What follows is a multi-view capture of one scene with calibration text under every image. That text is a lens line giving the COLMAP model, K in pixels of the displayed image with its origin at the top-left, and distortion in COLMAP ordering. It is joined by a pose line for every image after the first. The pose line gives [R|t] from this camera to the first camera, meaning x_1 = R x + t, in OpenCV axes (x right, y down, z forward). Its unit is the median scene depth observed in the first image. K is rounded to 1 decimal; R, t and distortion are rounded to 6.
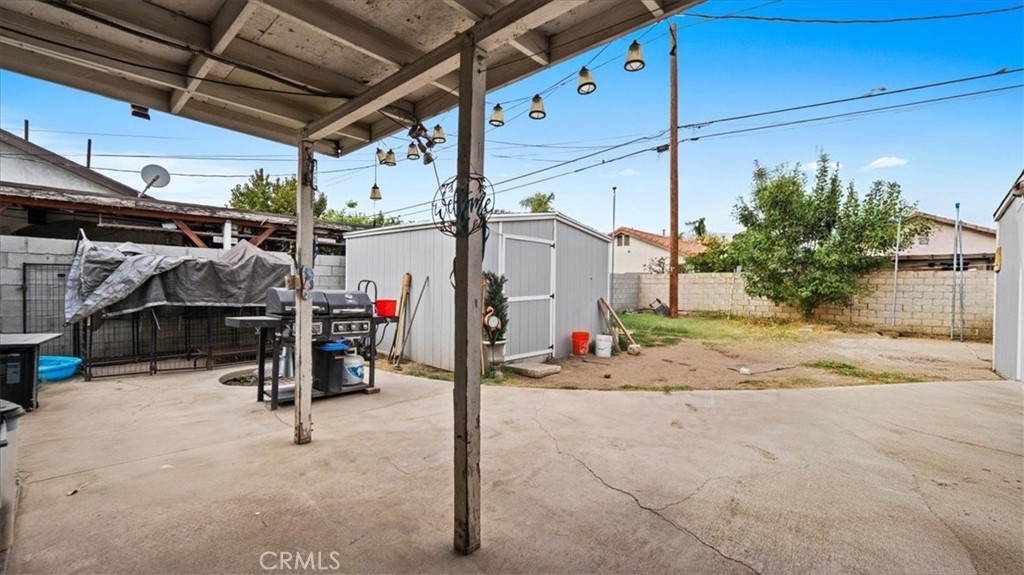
lens RADIAL K [[407.8, 0, 511.2], [0, 407.8, 290.9], [0, 0, 1]] dist [-0.002611, -0.000963]
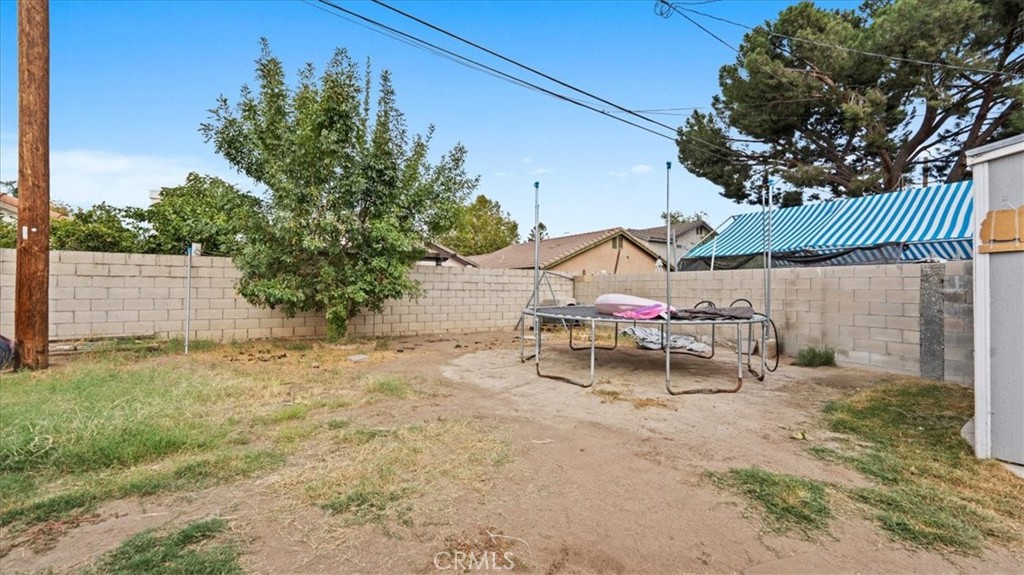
lens RADIAL K [[407.8, 0, 506.0], [0, 407.8, 290.4], [0, 0, 1]] dist [-0.002611, -0.000963]
pose [[0.290512, -0.009504, 0.956824, 0.219420], [0.005523, 0.999951, 0.008255, -0.004479], [-0.956855, 0.002886, 0.290550, 0.608552]]
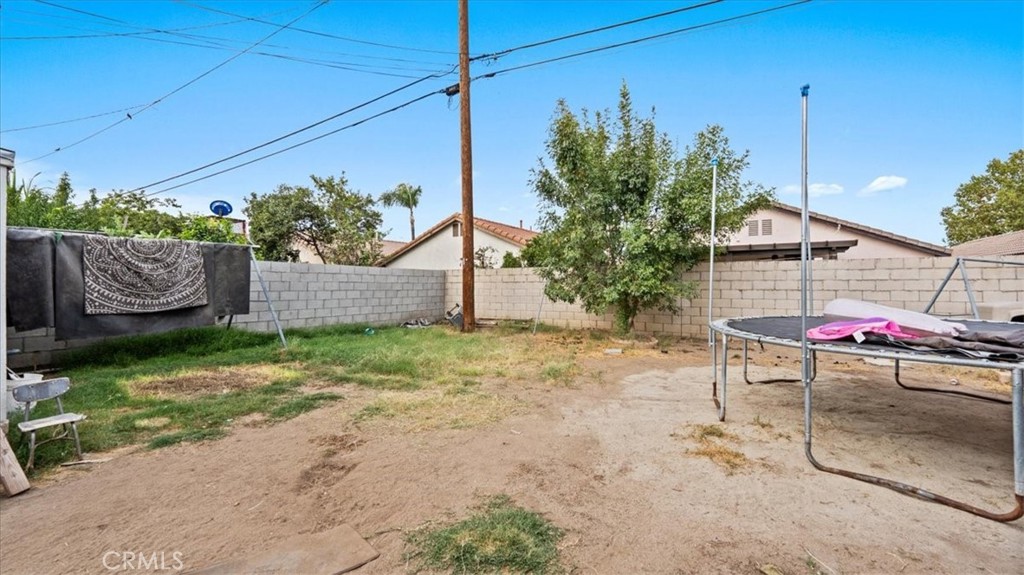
lens RADIAL K [[407.8, 0, 530.9], [0, 407.8, 290.5], [0, 0, 1]] dist [-0.002611, -0.000963]
pose [[0.978760, -0.013481, 0.204565, 0.446382], [0.013448, 0.999908, 0.001550, -0.004945], [-0.204567, 0.001234, 0.978852, 0.357573]]
